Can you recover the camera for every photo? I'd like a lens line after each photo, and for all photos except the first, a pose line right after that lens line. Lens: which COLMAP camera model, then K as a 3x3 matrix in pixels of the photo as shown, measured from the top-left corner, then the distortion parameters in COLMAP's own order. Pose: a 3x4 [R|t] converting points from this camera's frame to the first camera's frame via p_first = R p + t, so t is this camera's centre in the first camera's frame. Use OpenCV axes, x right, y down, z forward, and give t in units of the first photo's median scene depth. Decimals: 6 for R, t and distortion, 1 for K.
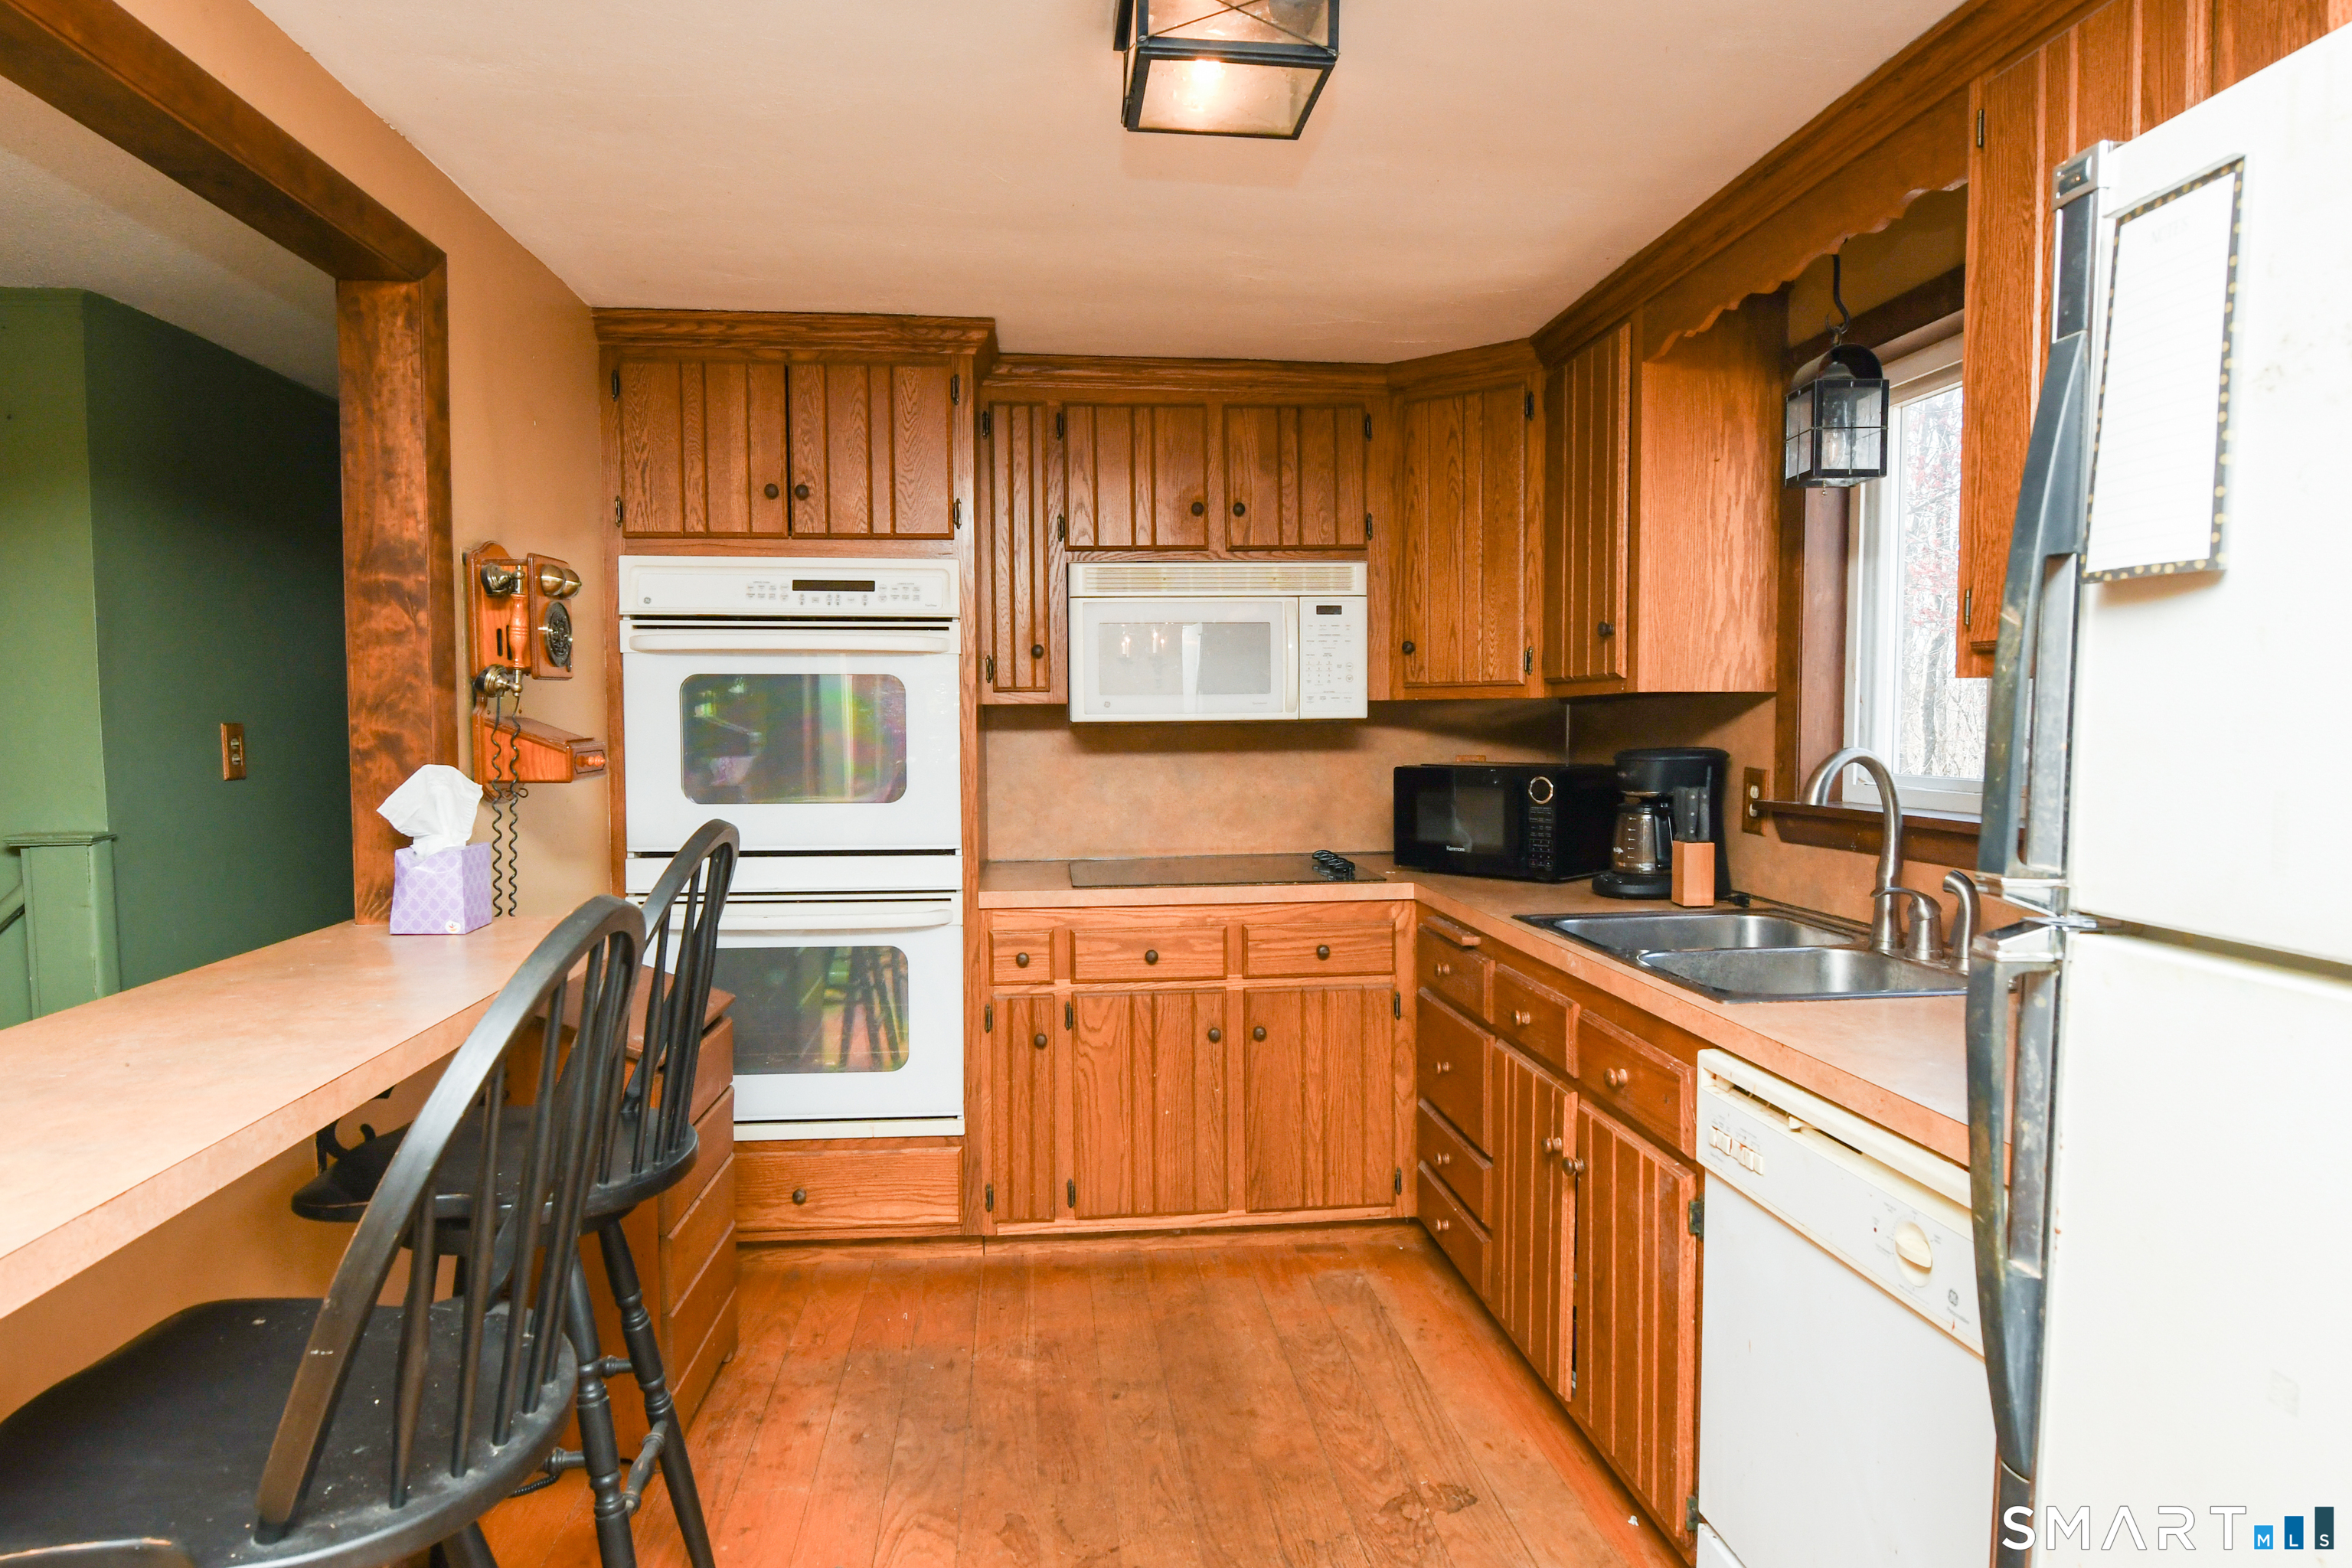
lens RADIAL K [[1339.1, 0, 1176.0], [0, 1339.1, 784.0], [0, 0, 1]] dist [-0.009565, -0.007638]
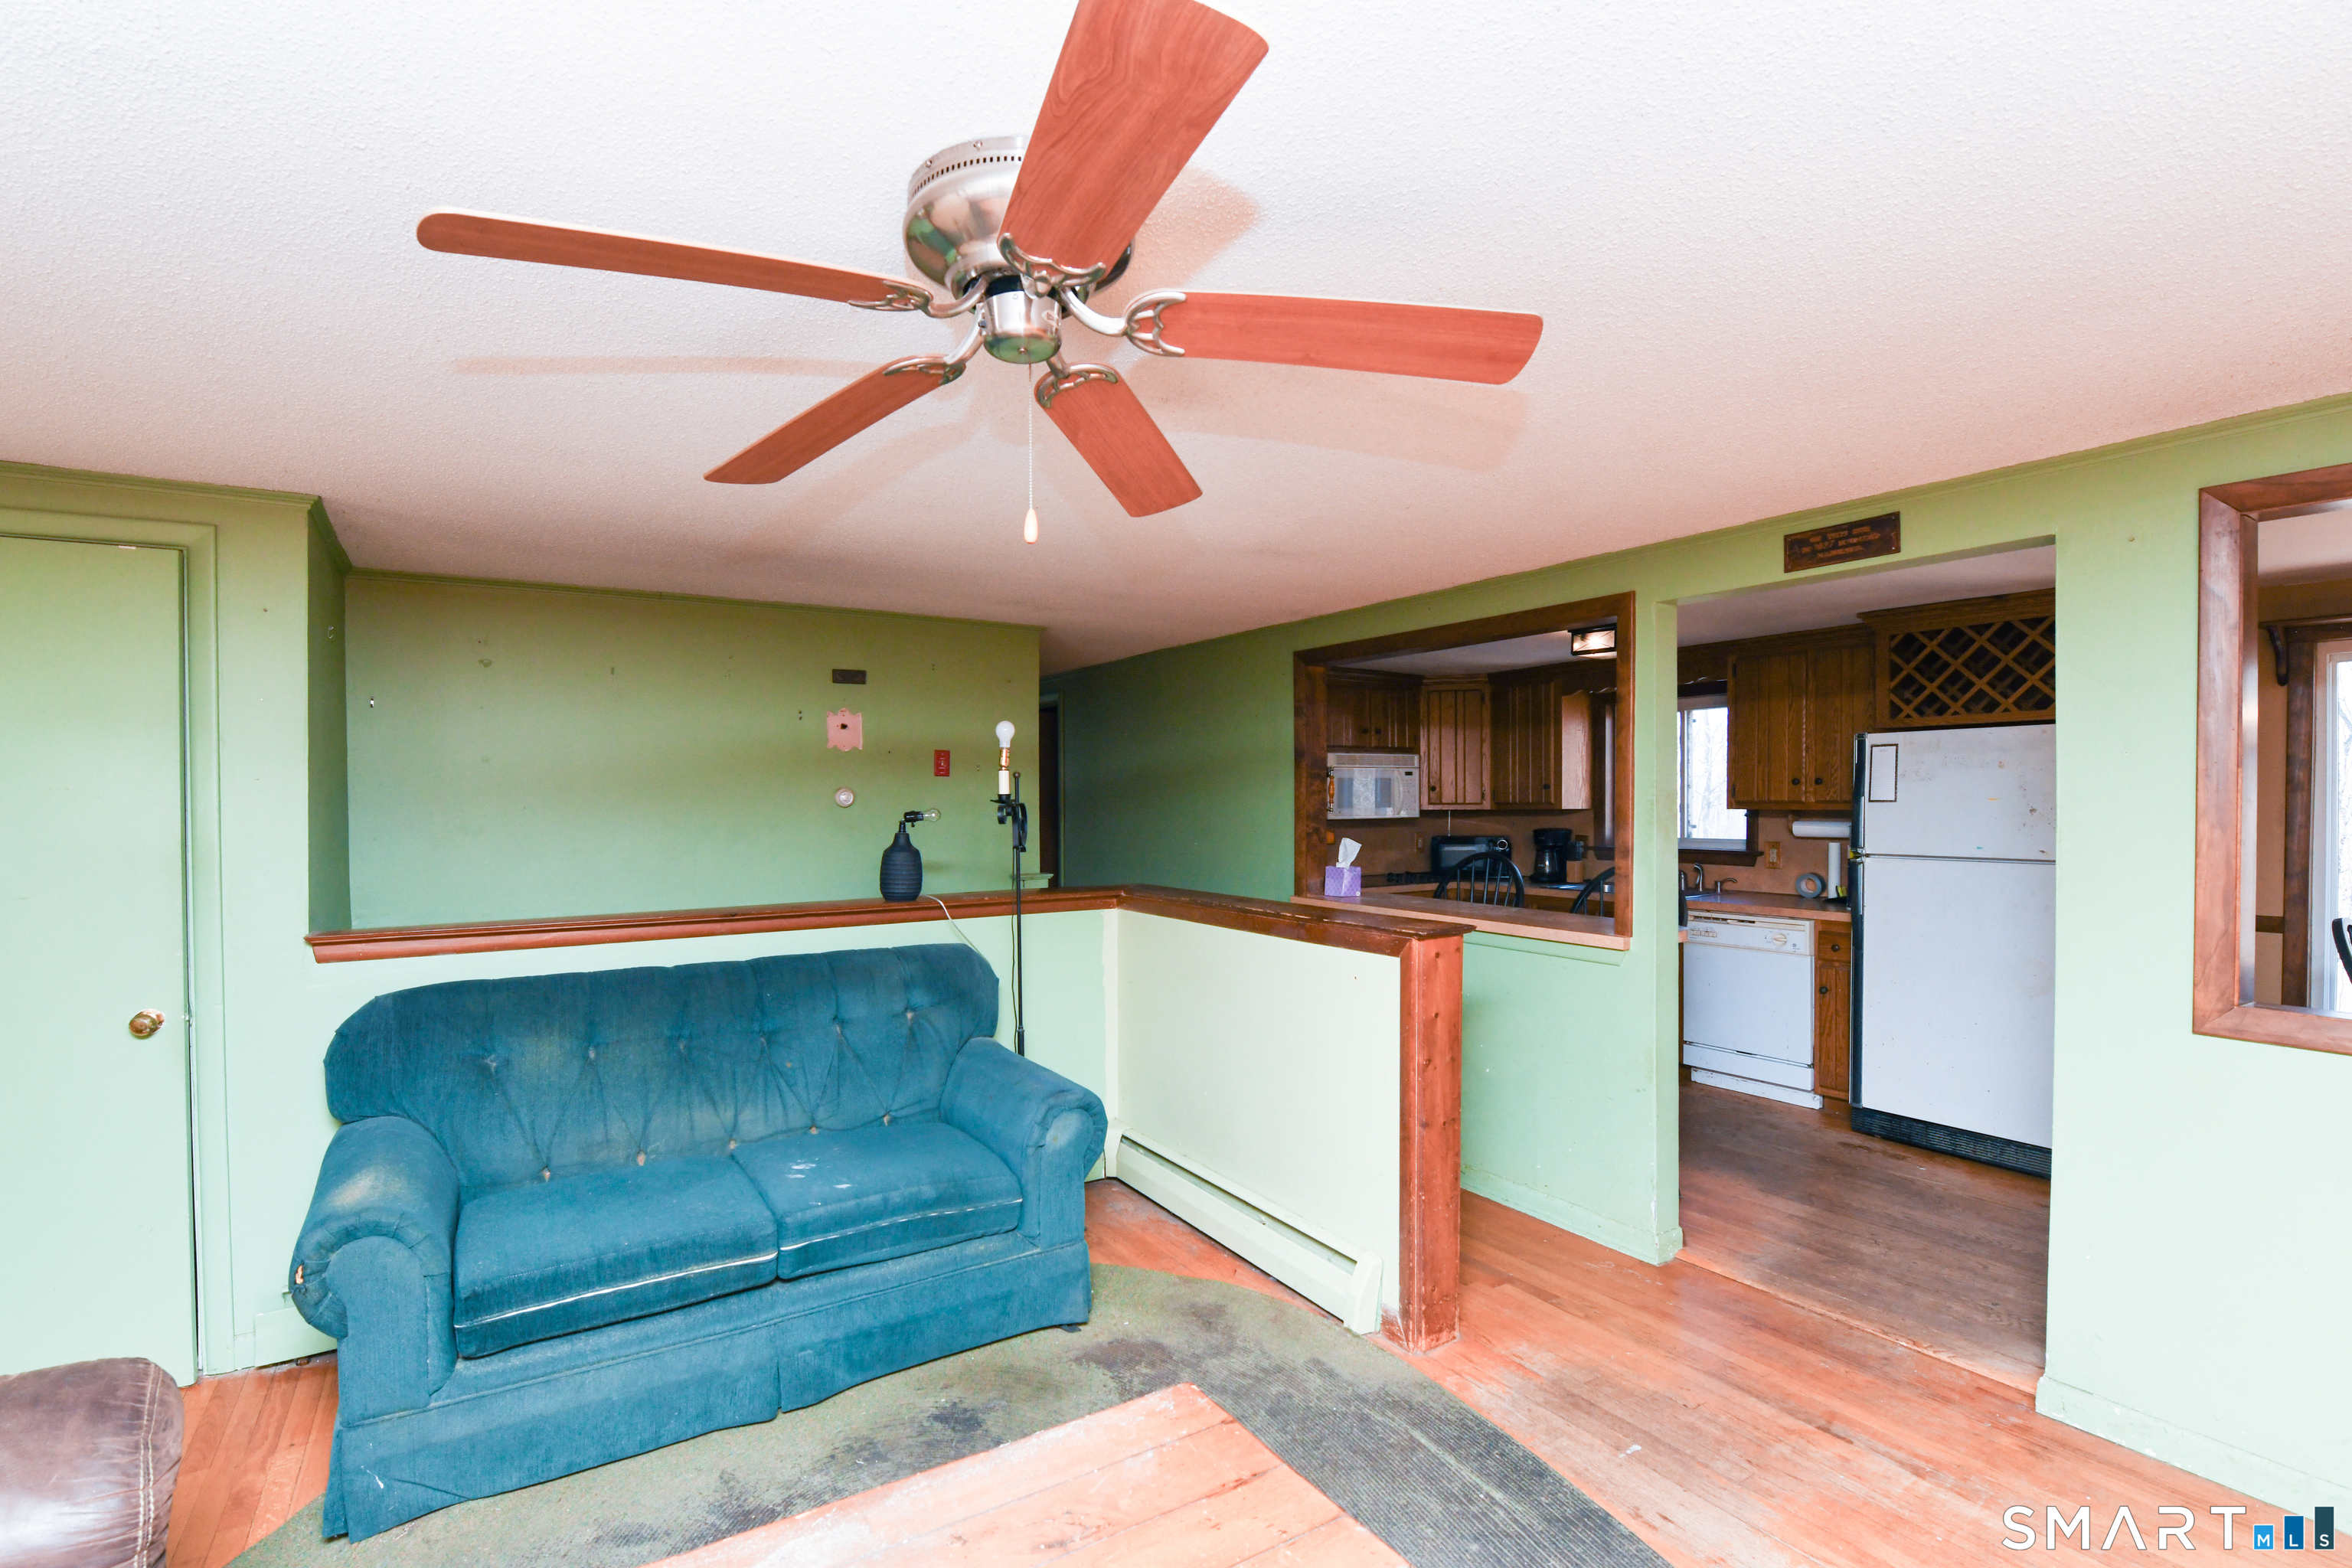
lens RADIAL K [[1040.2, 0, 1120.4], [0, 1040.2, 807.3], [0, 0, 1]] dist [-0.001292, -0.000362]
pose [[0.904035, -0.003793, 0.427442, -1.472110], [0.023987, 0.998835, -0.041869, -0.000143], [-0.426786, 0.048104, 0.903073, -0.619531]]
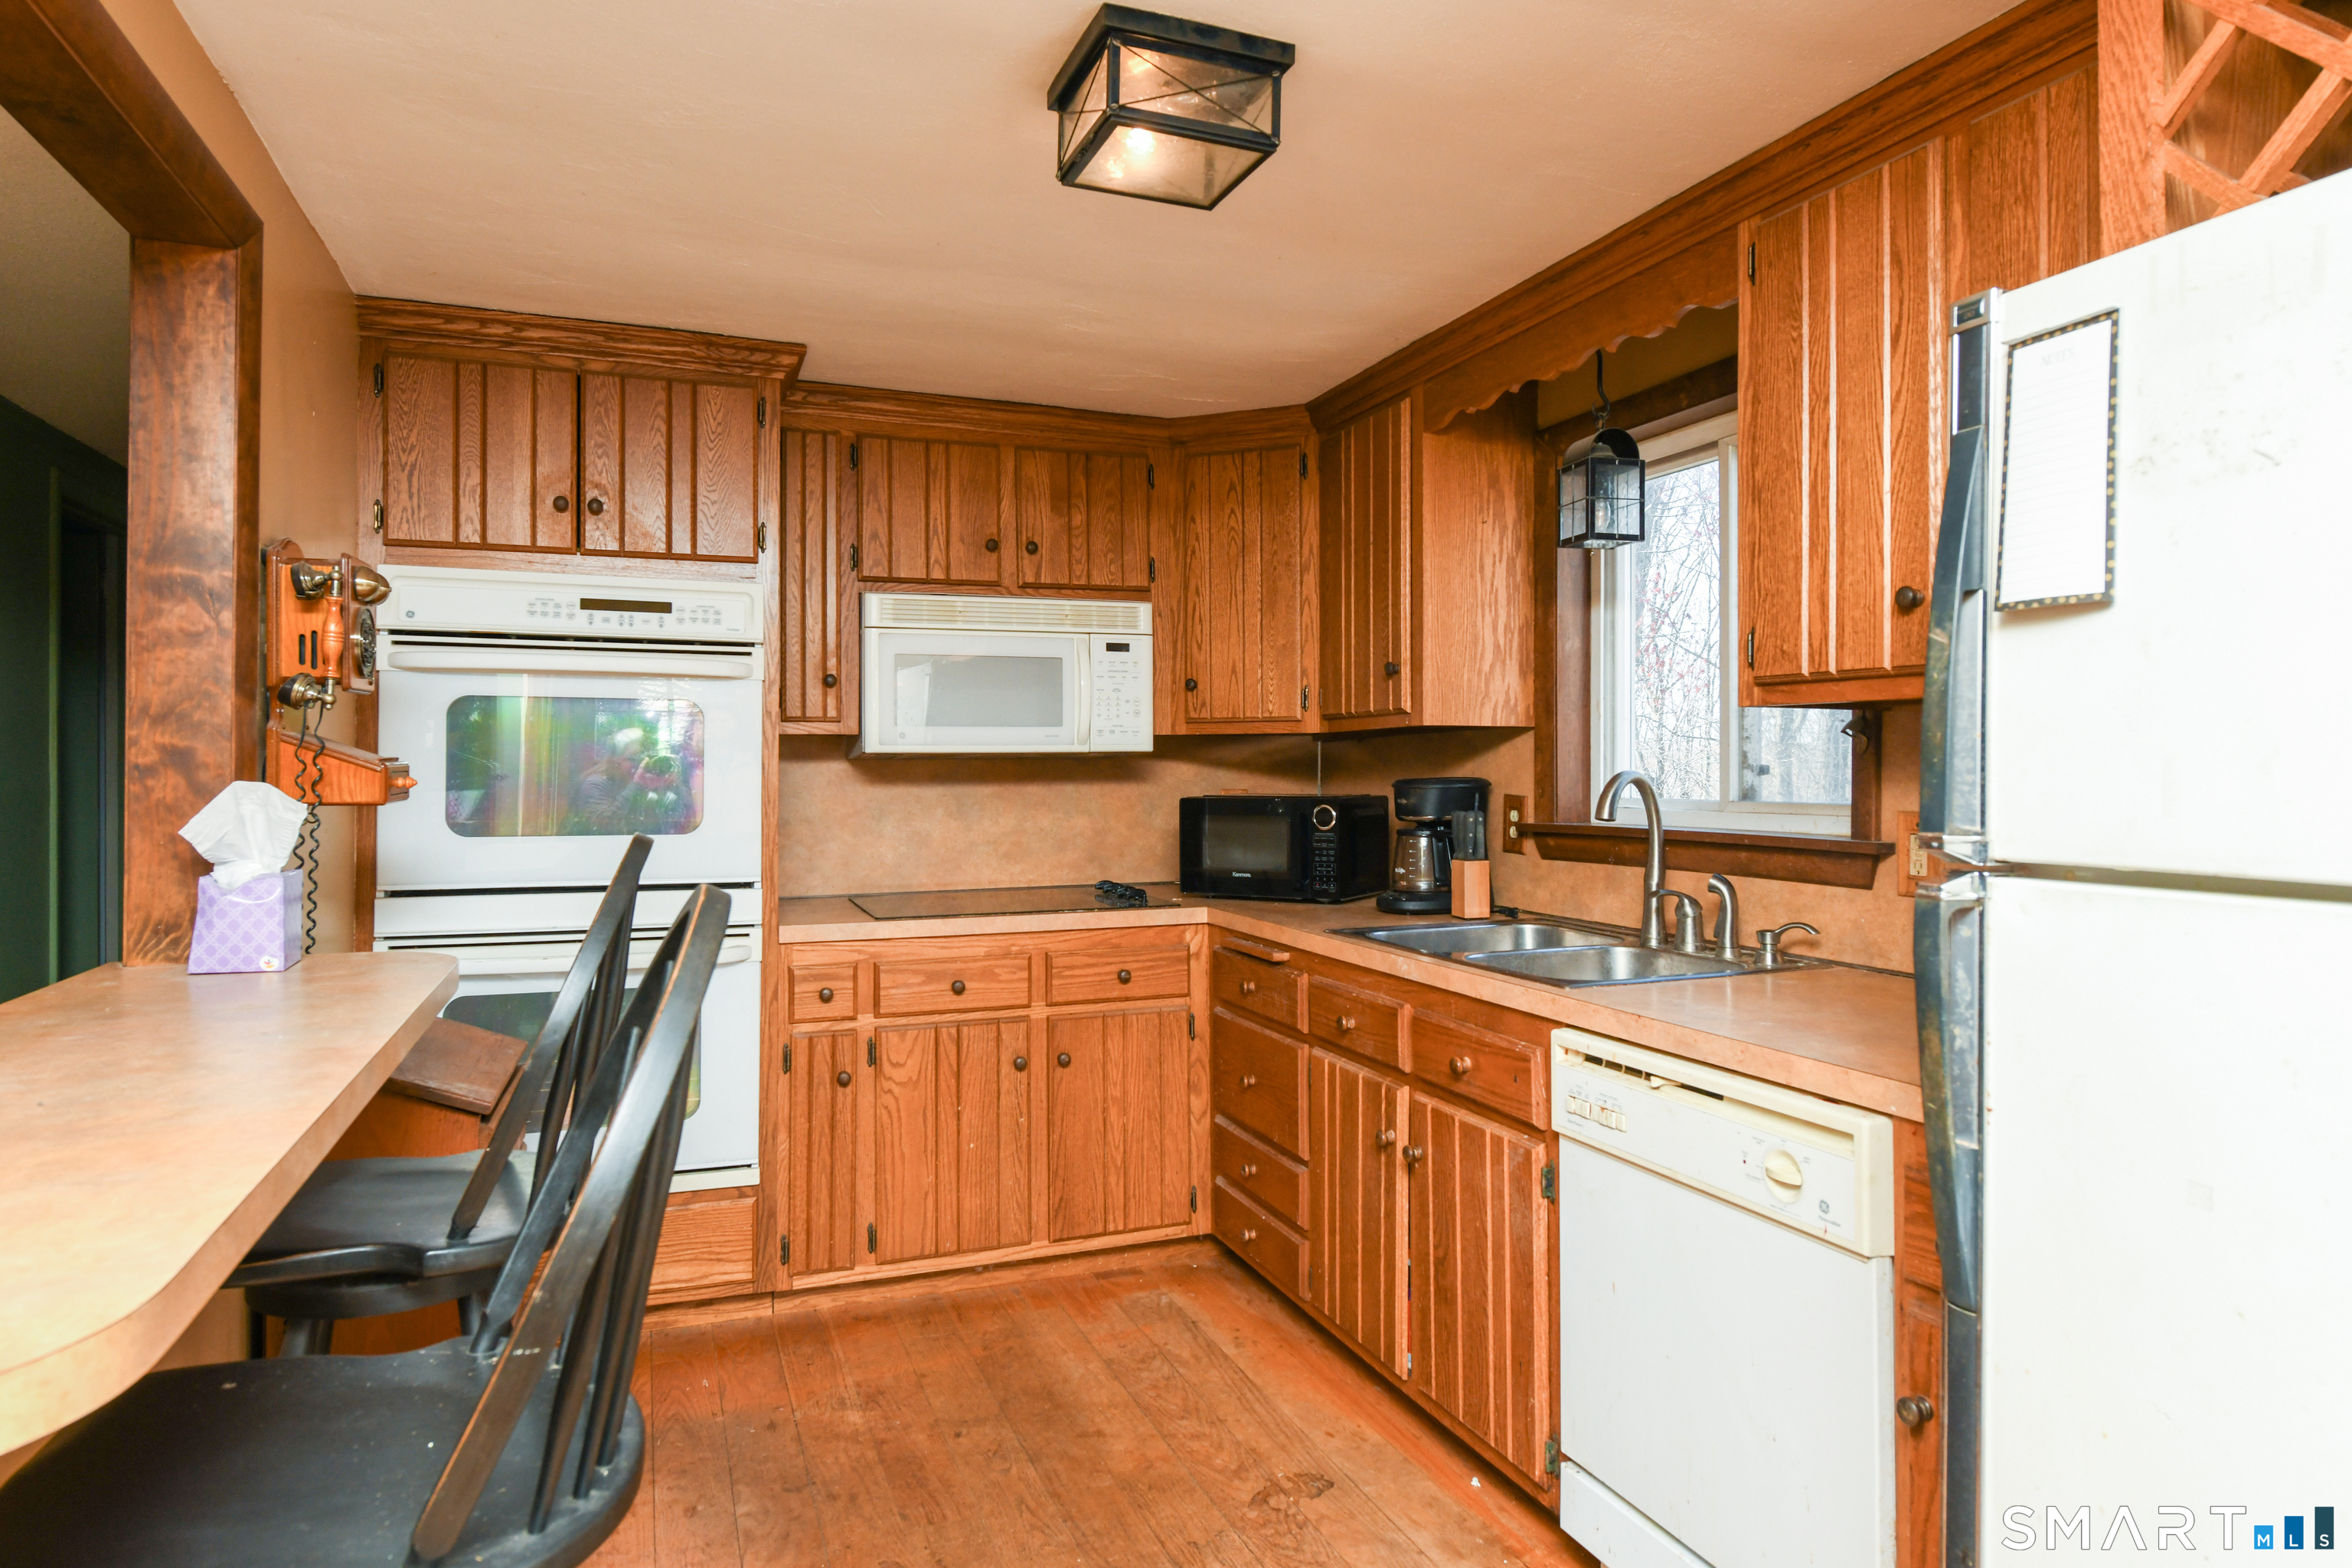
lens RADIAL K [[1352.9, 0, 1179.8], [0, 1352.9, 750.9], [0, 0, 1]] dist [-0.000883, -0.002144]
pose [[0.964849, 0.007434, 0.262699, -0.143443], [0.009231, 0.998024, -0.062145, 0.020325], [-0.262642, 0.062385, 0.962874, -0.025917]]
